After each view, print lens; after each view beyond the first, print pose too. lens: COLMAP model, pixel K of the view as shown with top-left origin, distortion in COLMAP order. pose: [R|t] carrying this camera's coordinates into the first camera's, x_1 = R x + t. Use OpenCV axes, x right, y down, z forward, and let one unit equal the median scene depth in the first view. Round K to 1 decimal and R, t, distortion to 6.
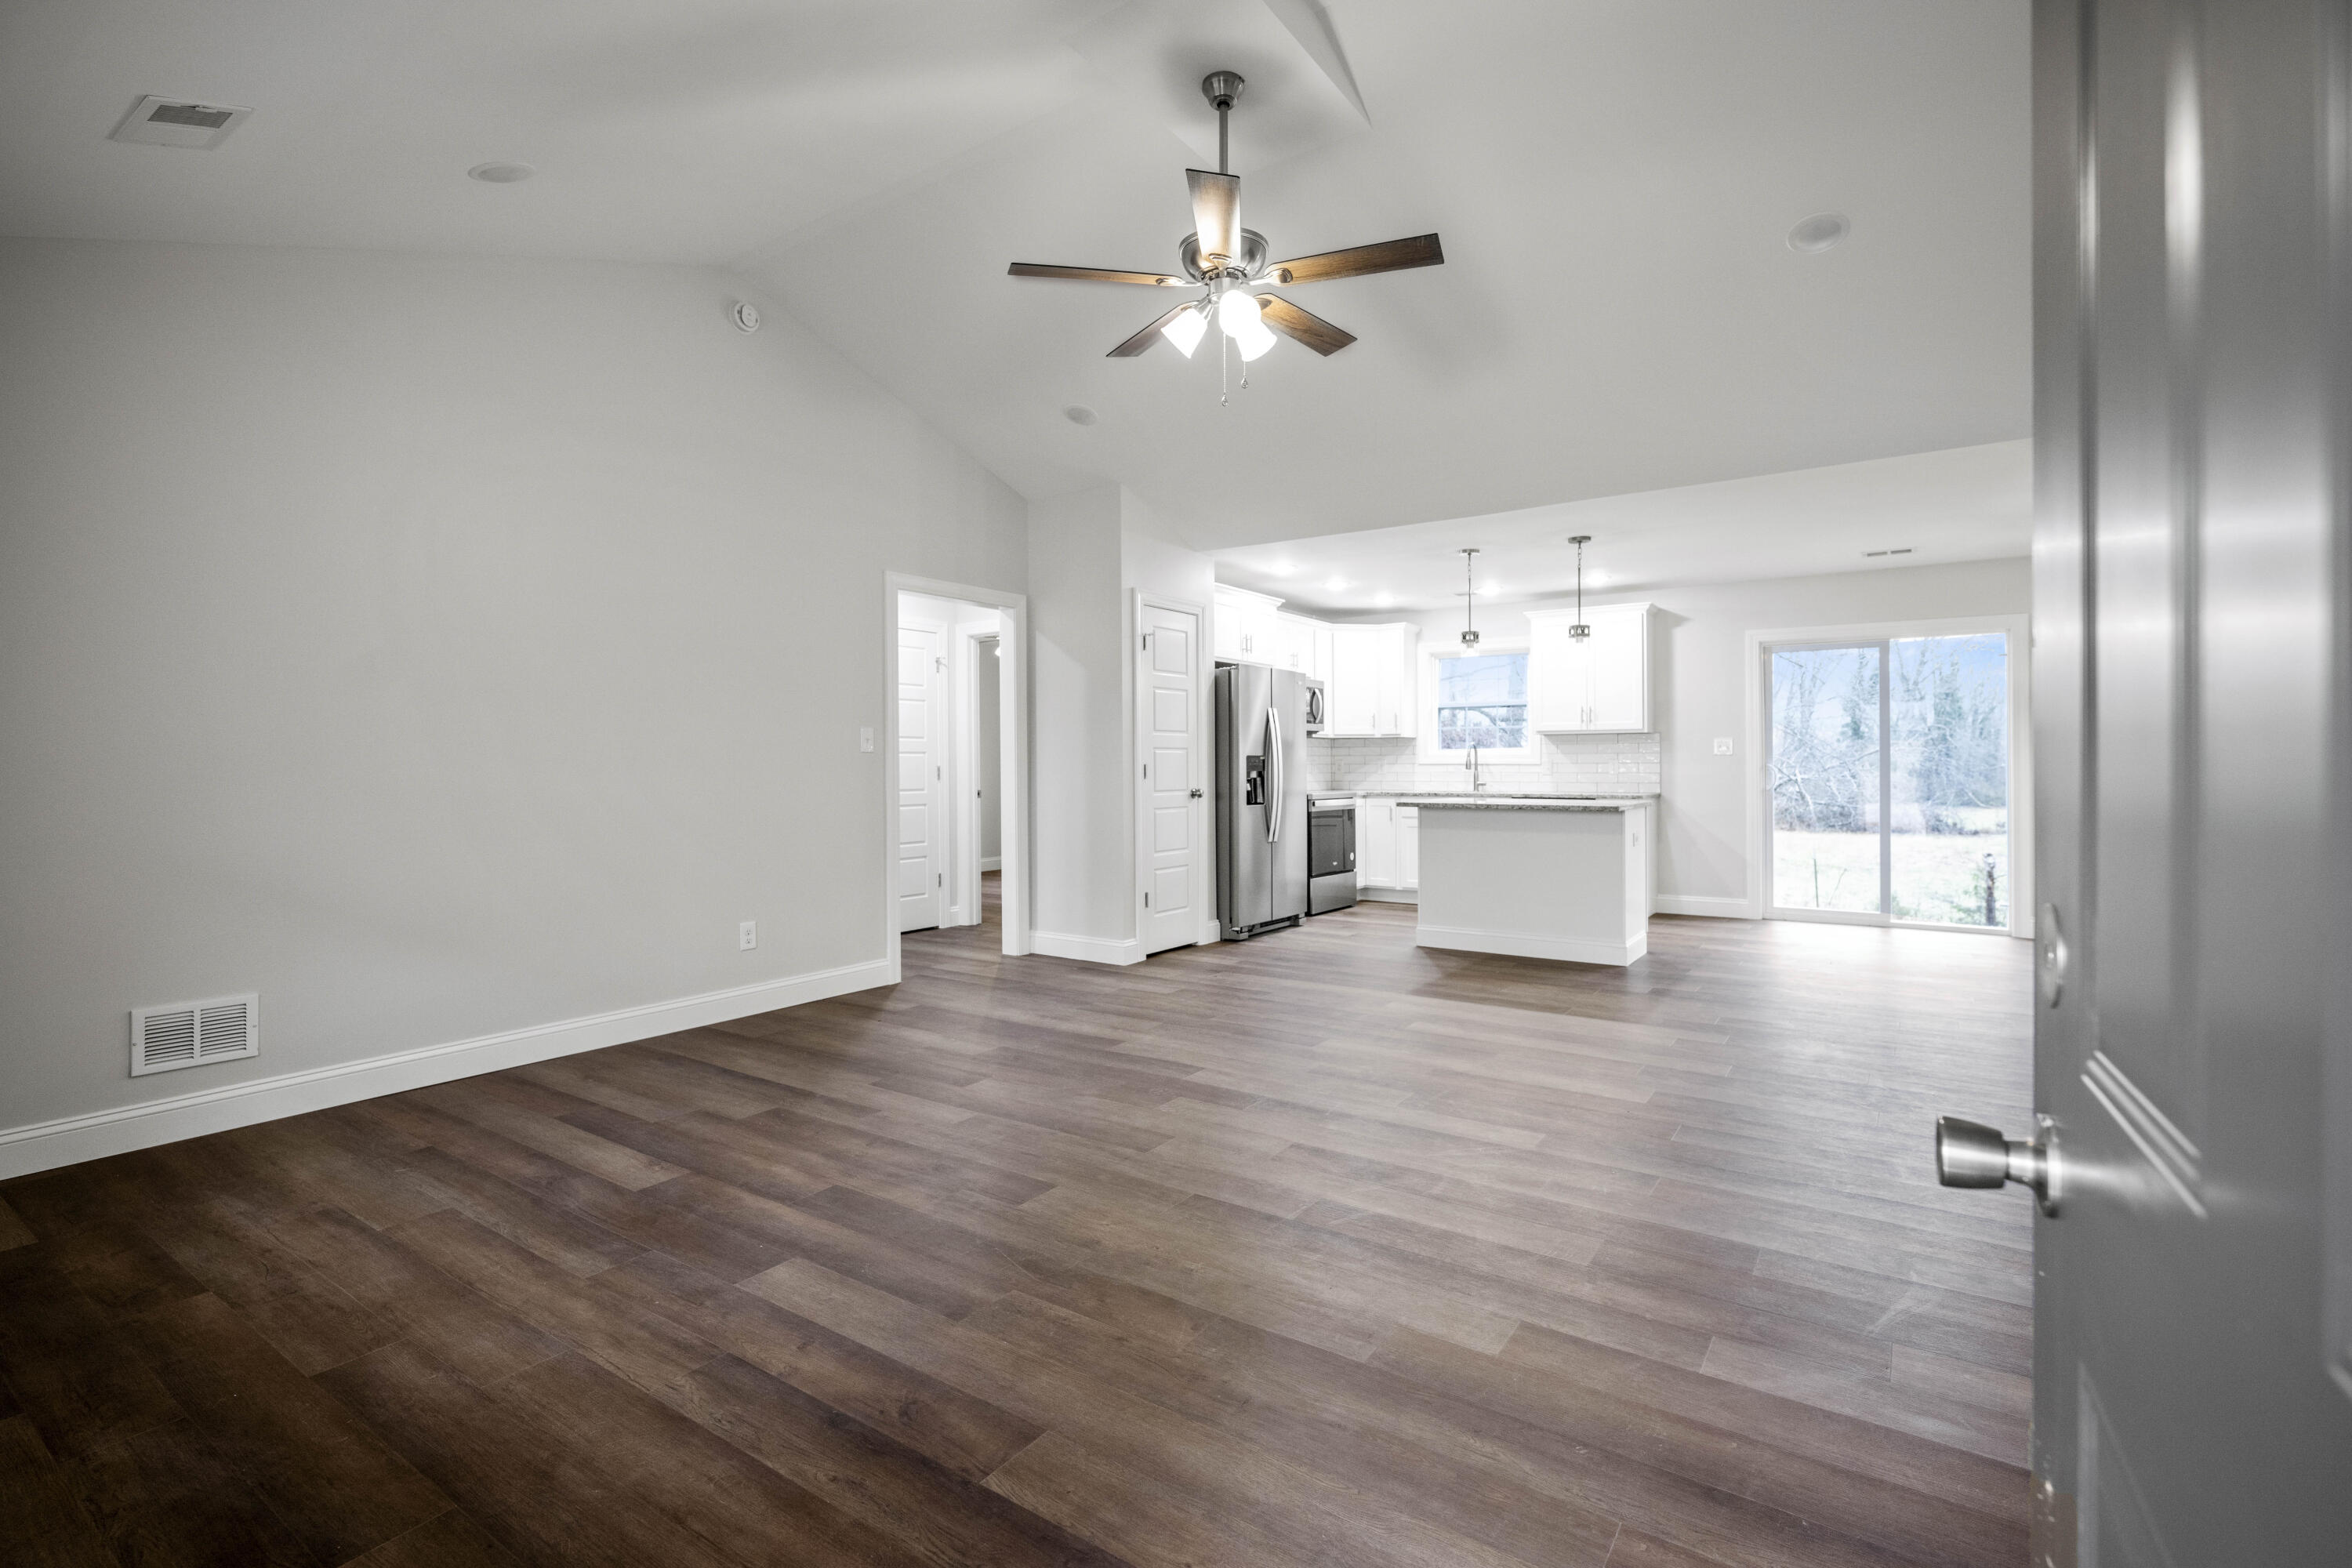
lens RADIAL K [[1070.2, 0, 1176.0], [0, 1070.2, 784.0], [0, 0, 1]] dist [-0.000320, -0.000105]
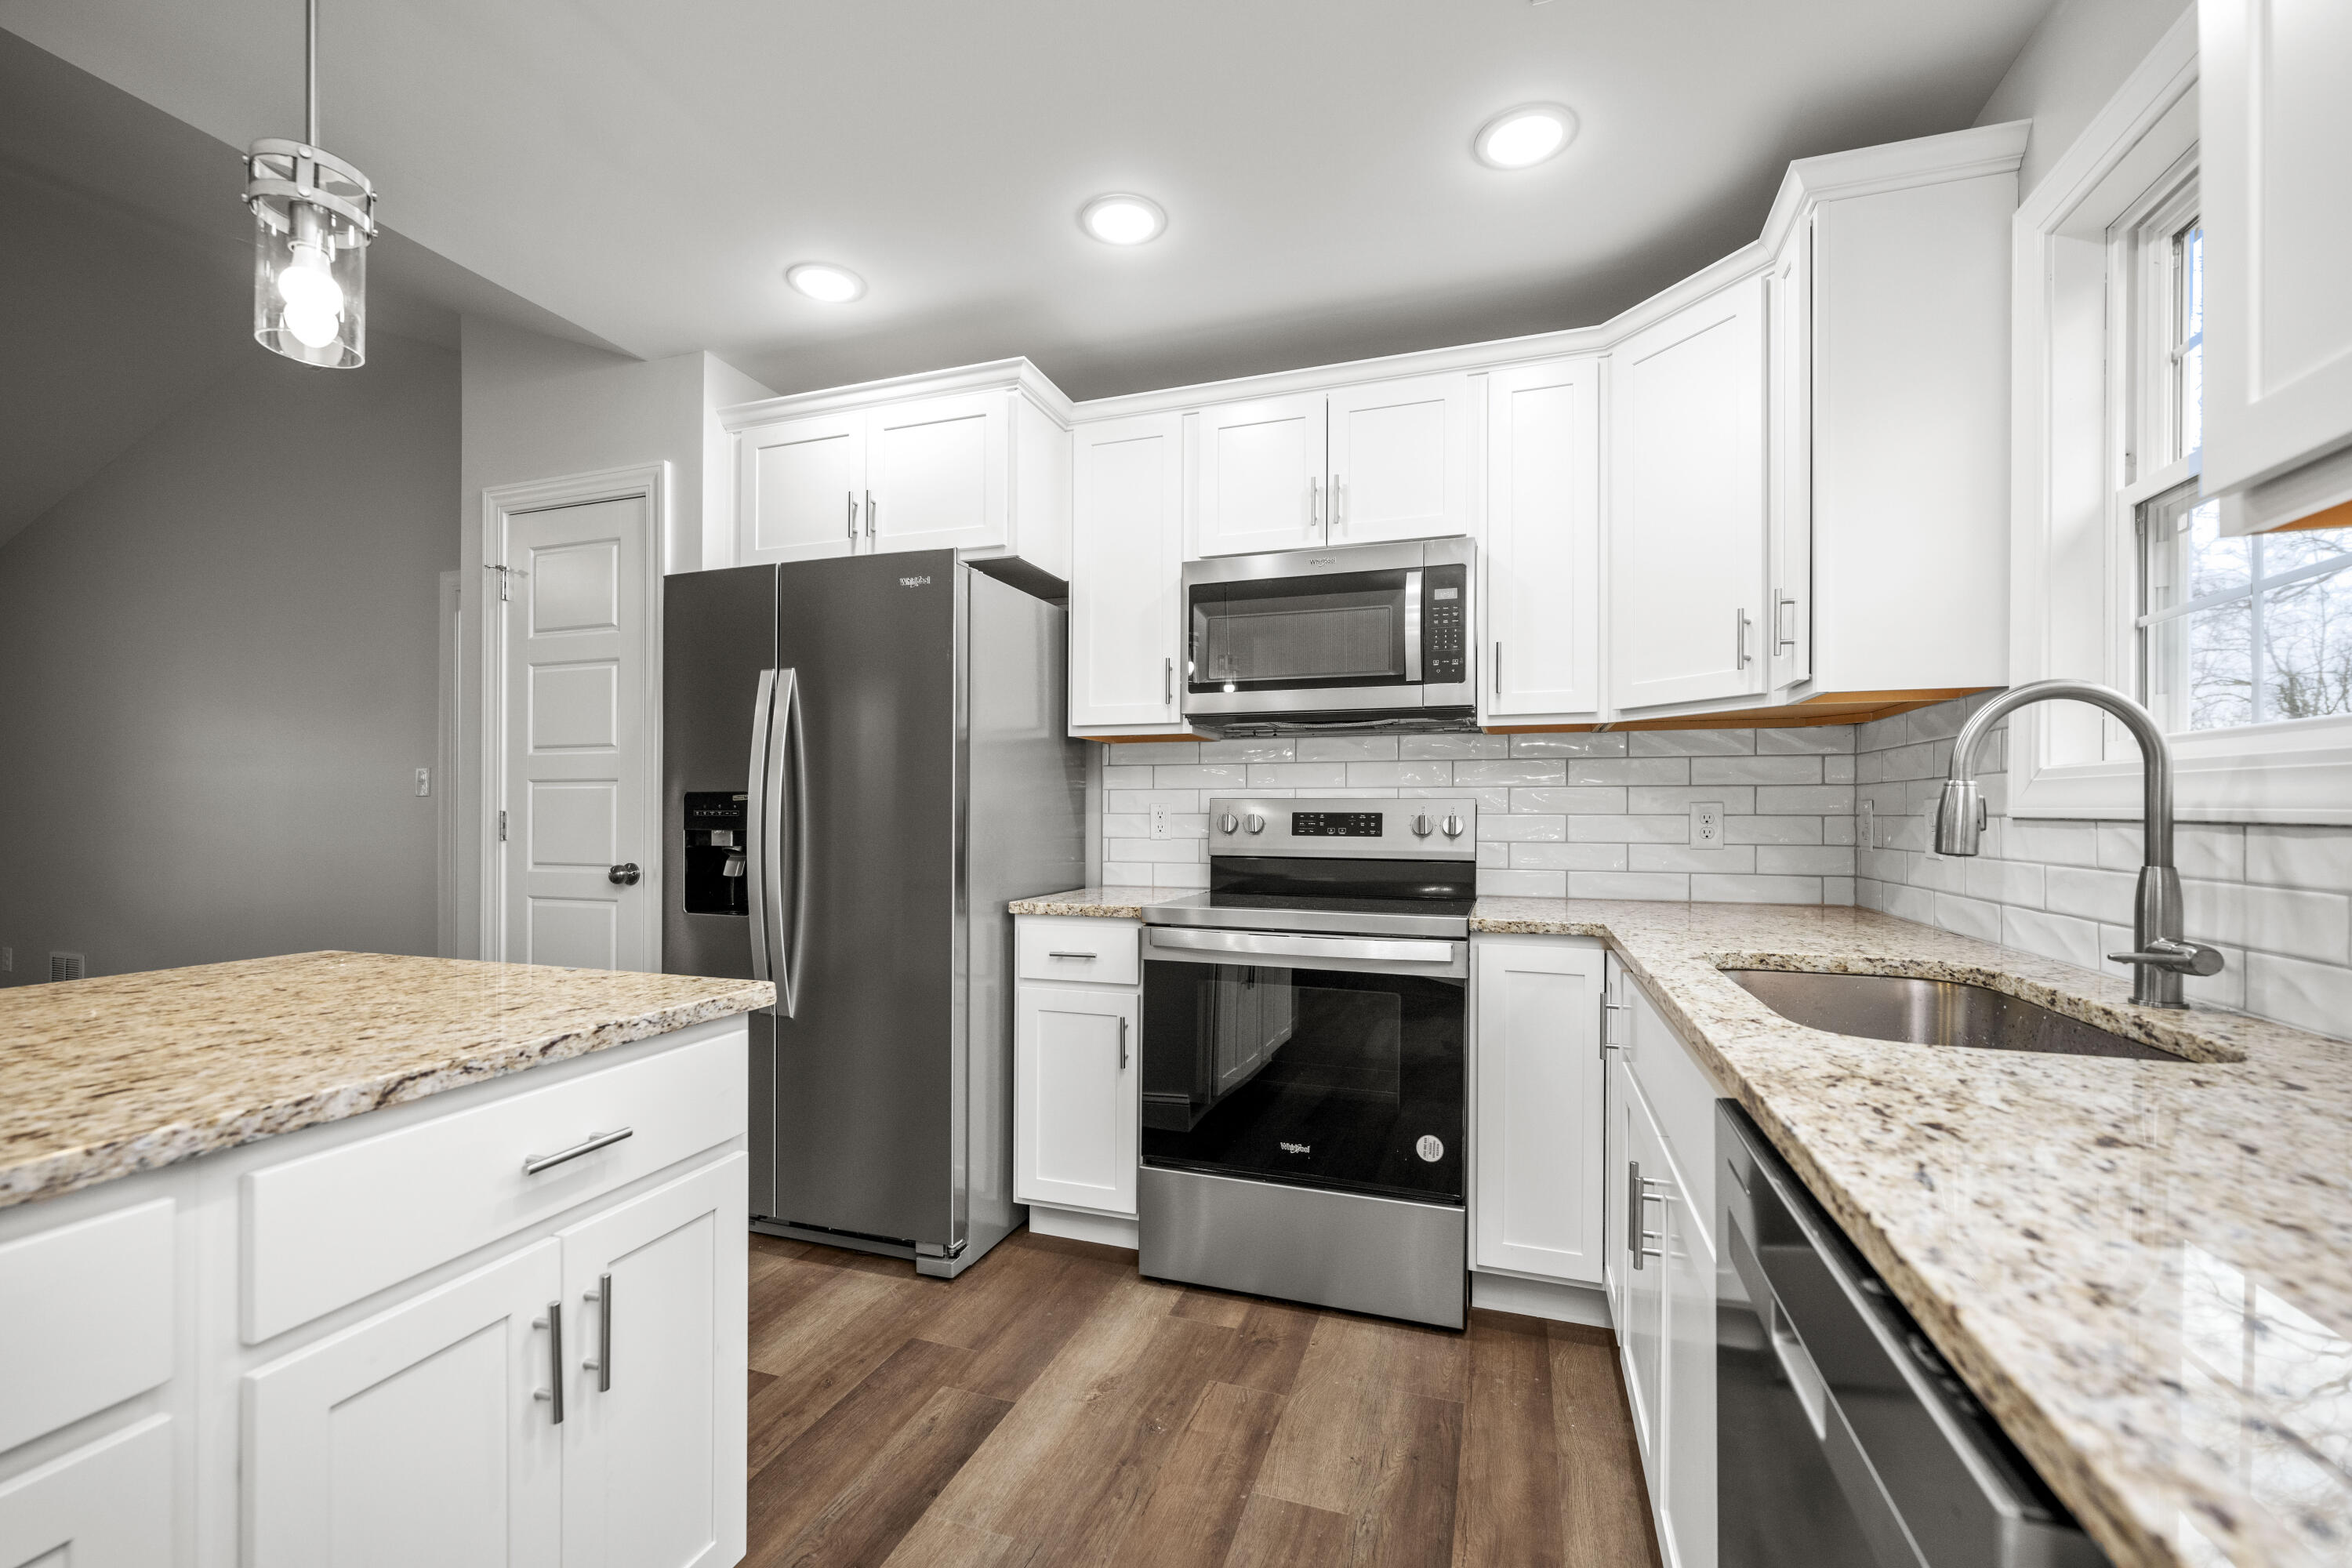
lens RADIAL K [[978.2, 0, 1173.5], [0, 978.2, 829.9], [0, 0, 1]] dist [0.000373, 0.000034]
pose [[0.273370, 0.022188, -0.961653, 1.132731], [-0.019622, 0.999655, 0.017487, -0.052640], [0.961709, 0.014089, 0.273711, 2.508649]]
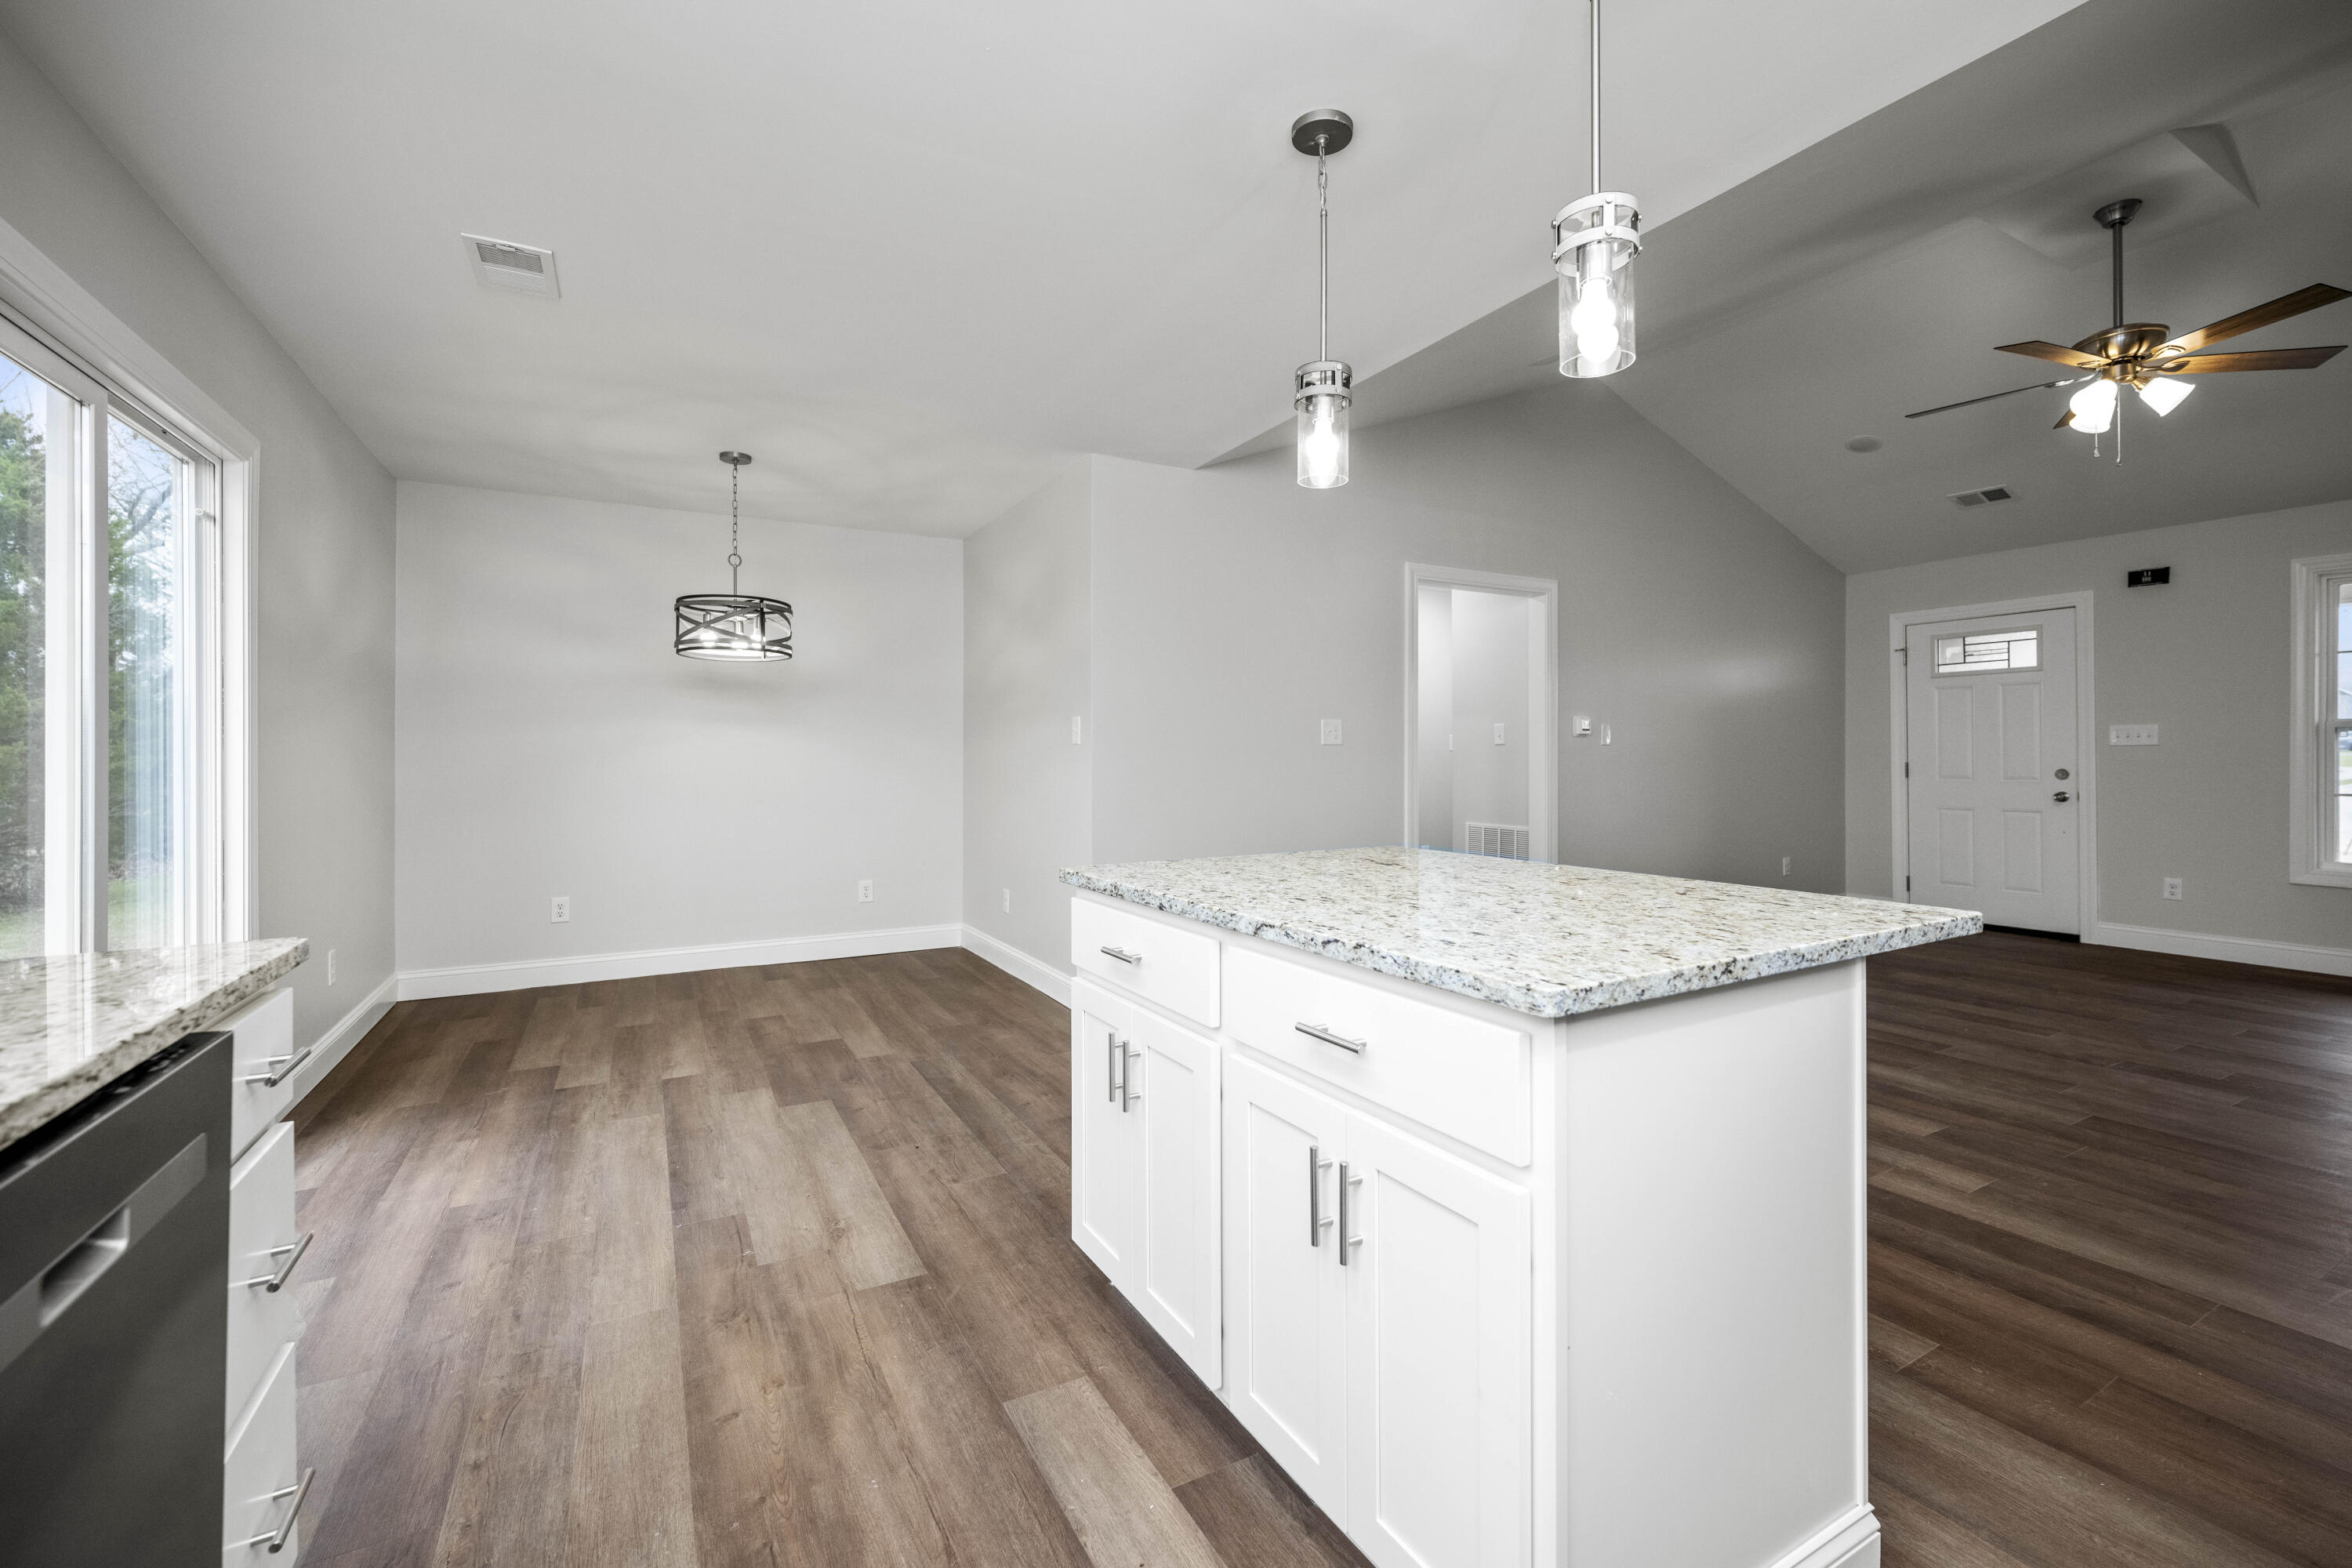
lens RADIAL K [[973.3, 0, 1172.5], [0, 973.3, 753.8], [0, 0, 1]] dist [0.000703, 0.000033]
pose [[-0.896026, 0.007747, 0.443934, 0.598671], [0.014488, 0.999825, 0.011794, -0.054399], [-0.443765, 0.016999, -0.895982, 2.810164]]
